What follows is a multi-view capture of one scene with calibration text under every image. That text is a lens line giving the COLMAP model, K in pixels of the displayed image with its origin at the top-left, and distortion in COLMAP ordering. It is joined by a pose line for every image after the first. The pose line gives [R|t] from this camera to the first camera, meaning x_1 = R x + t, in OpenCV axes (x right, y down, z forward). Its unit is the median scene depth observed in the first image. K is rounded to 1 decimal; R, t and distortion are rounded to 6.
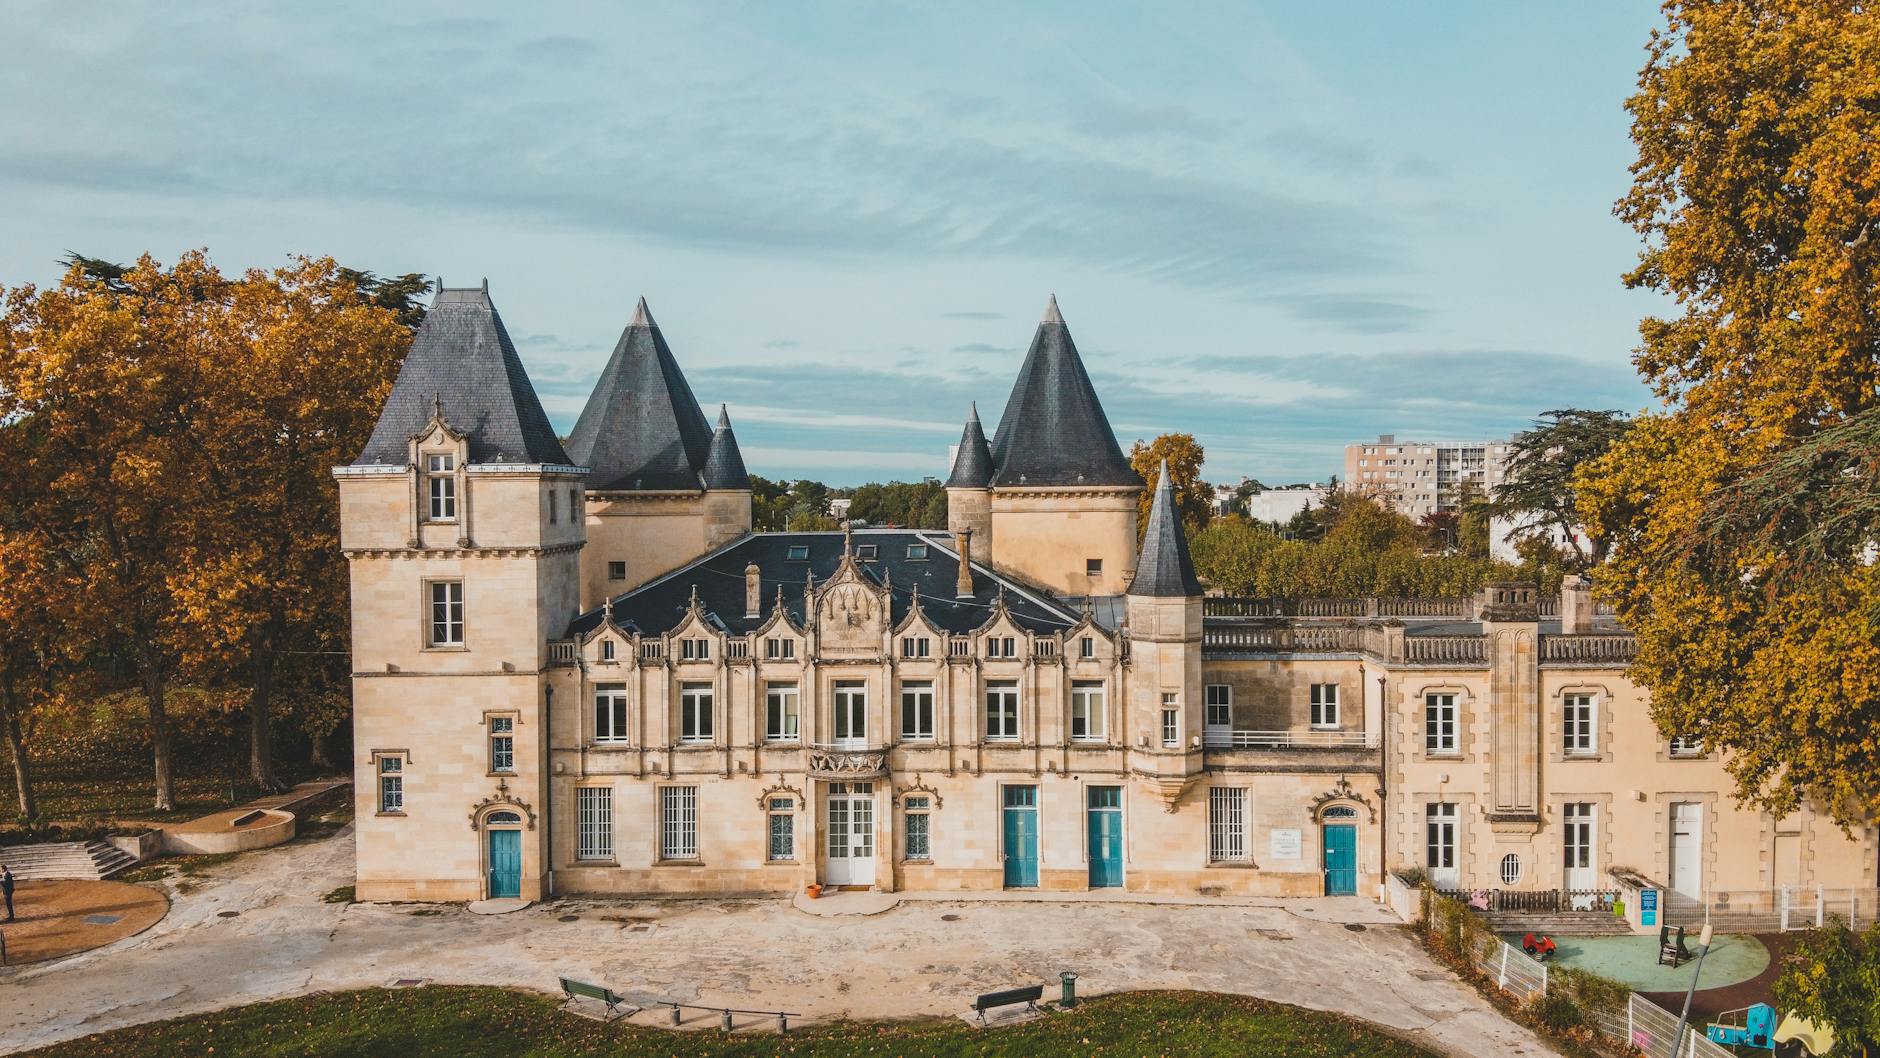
lens RADIAL K [[1408.3, 0, 945.7], [0, 1408.3, 522.1], [0, 0, 1]] dist [0.152419, -0.301999]
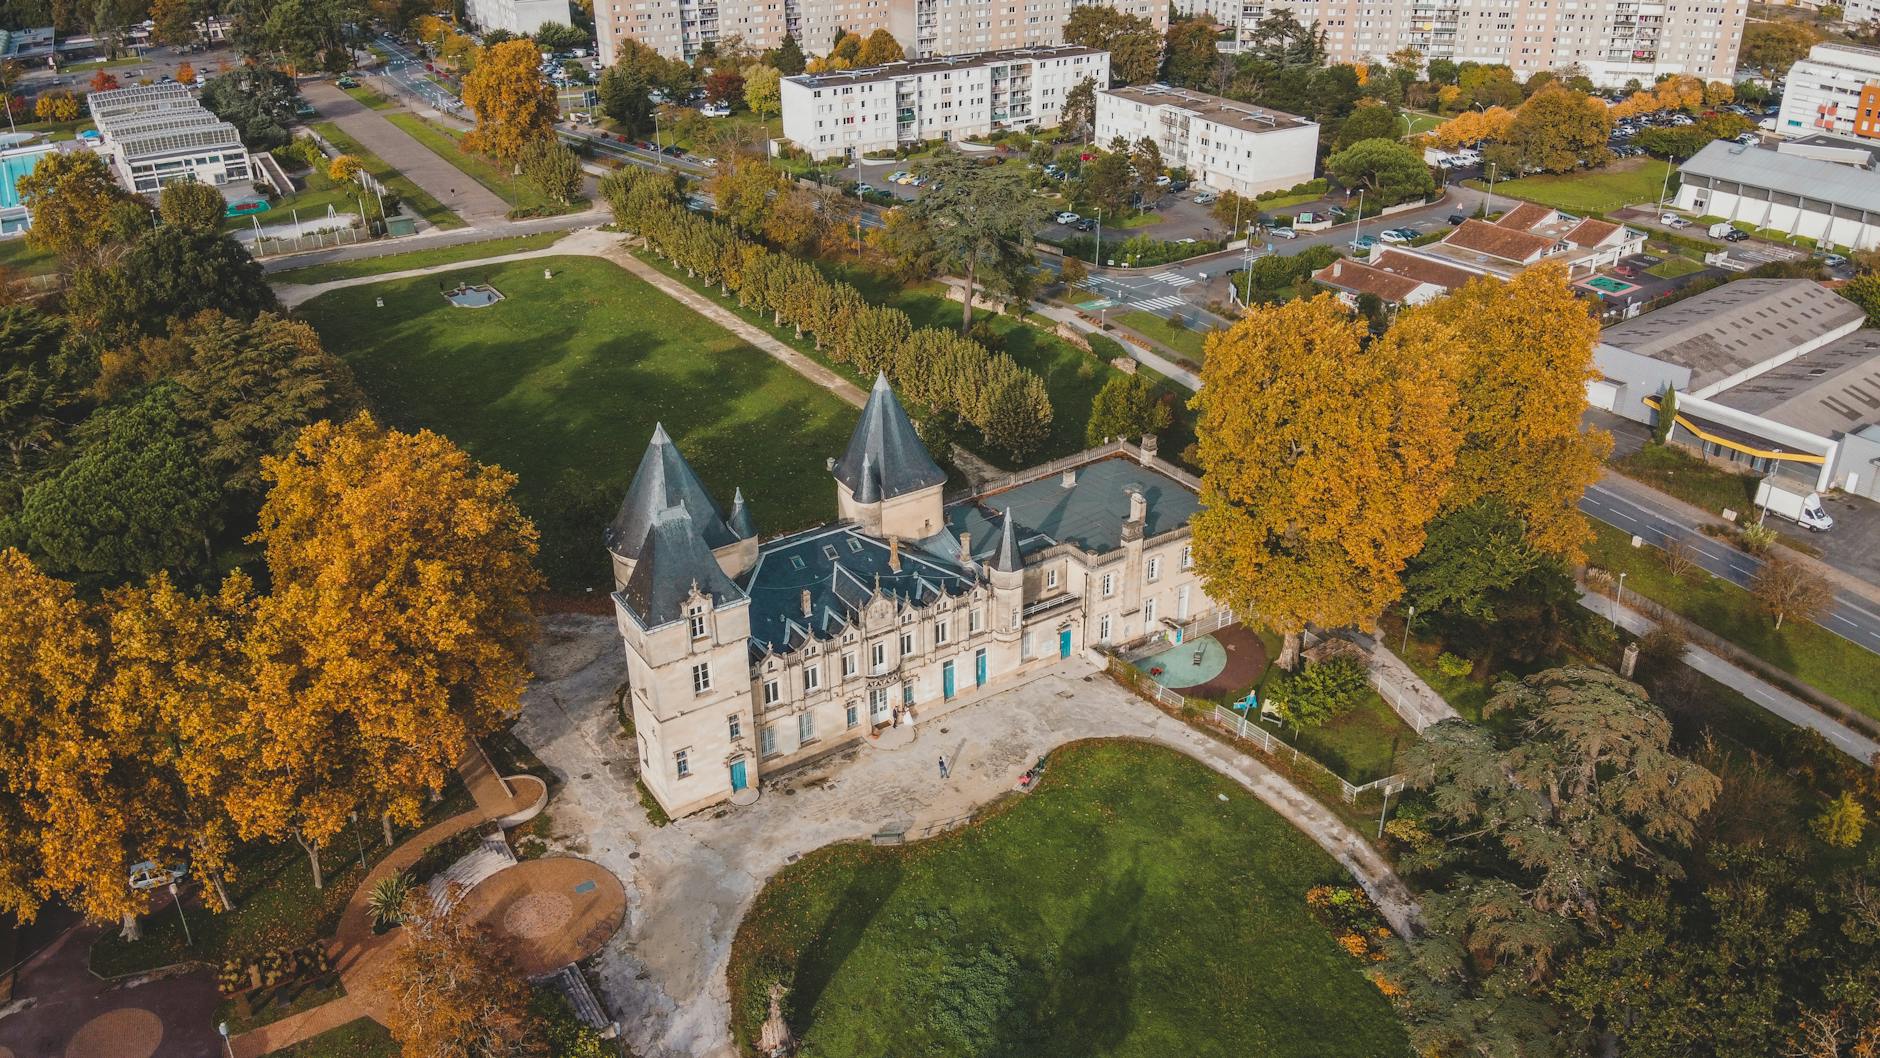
lens RADIAL K [[1408.3, 0, 945.7], [0, 1408.3, 522.1], [0, 0, 1]] dist [0.152419, -0.301999]
pose [[0.822995, -0.260676, 0.504705, -0.971677], [0.017838, 0.899911, 0.435708, -0.928083], [-0.567768, -0.349583, 0.745273, -0.505563]]
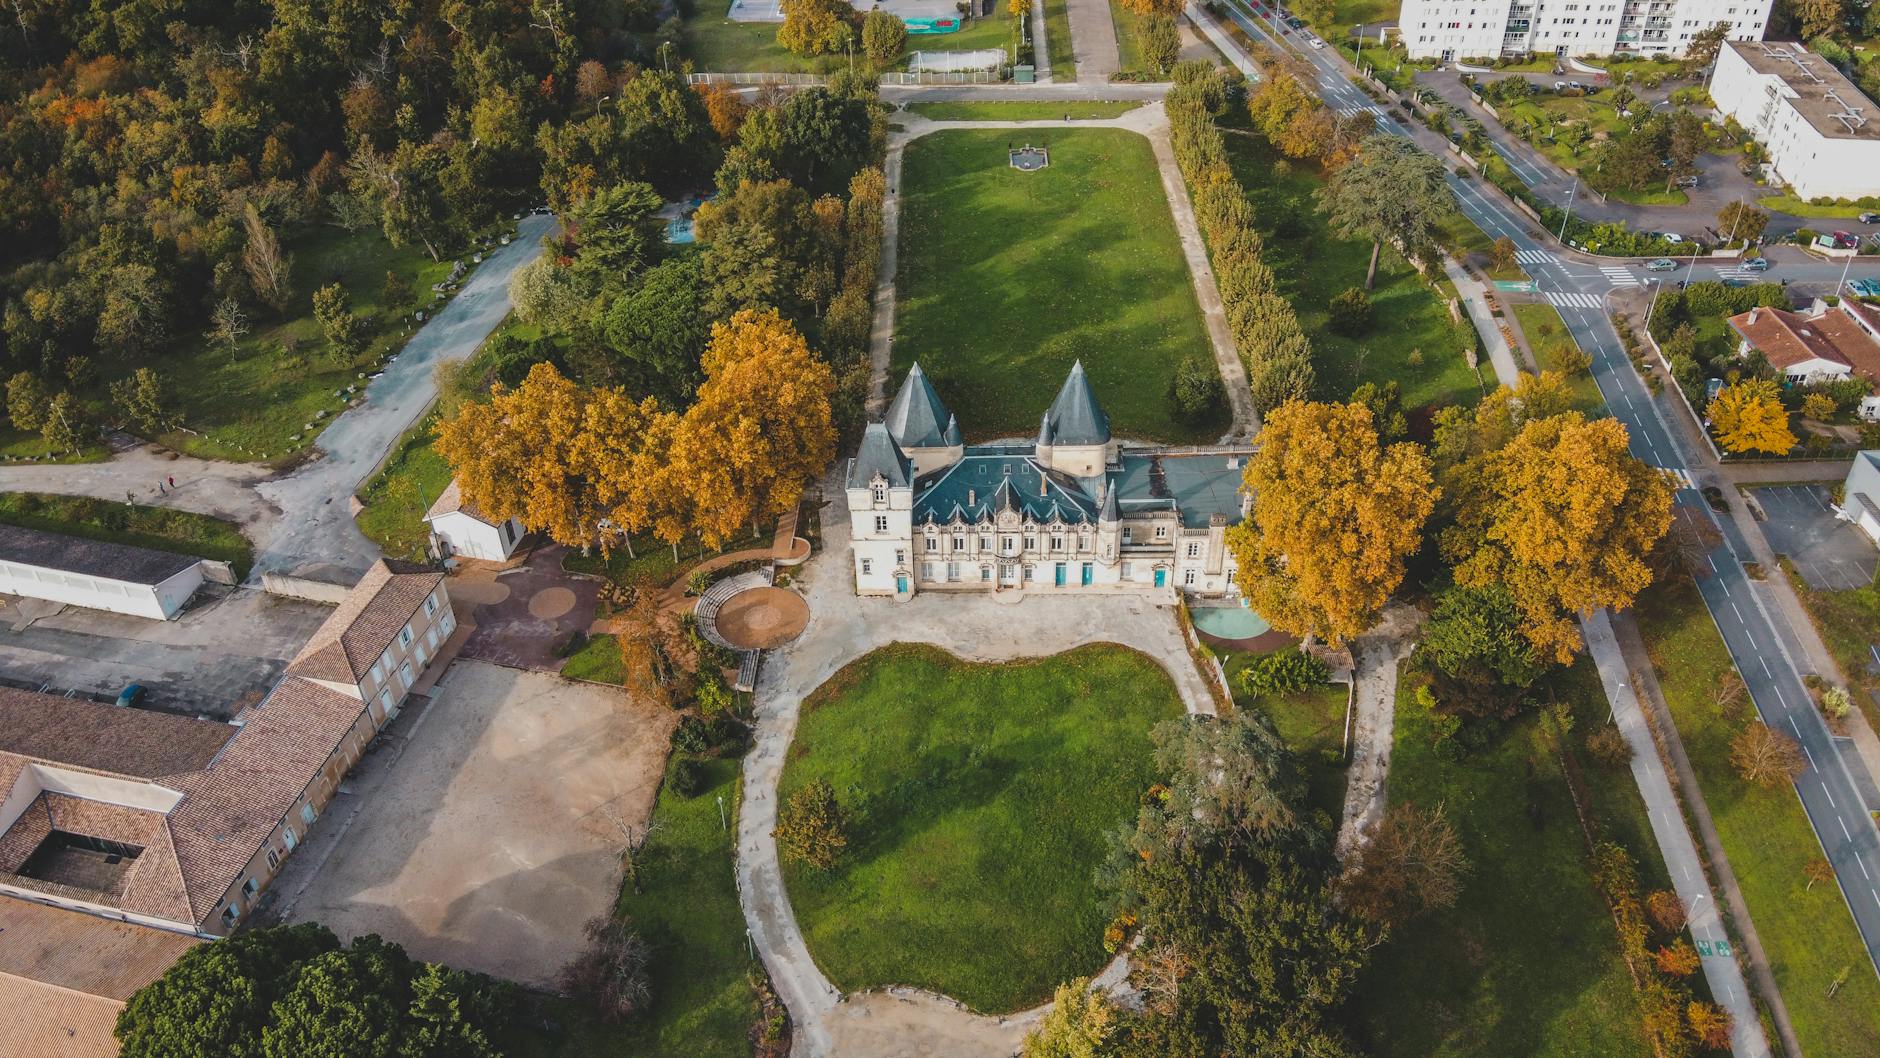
lens RADIAL K [[1408.3, 0, 945.7], [0, 1408.3, 522.1], [0, 0, 1]] dist [0.152419, -0.301999]
pose [[0.999819, -0.018764, 0.003131, -0.216182], [0.013316, 0.807841, 0.589251, -1.758821], [-0.013586, -0.589102, 0.807944, -1.502505]]
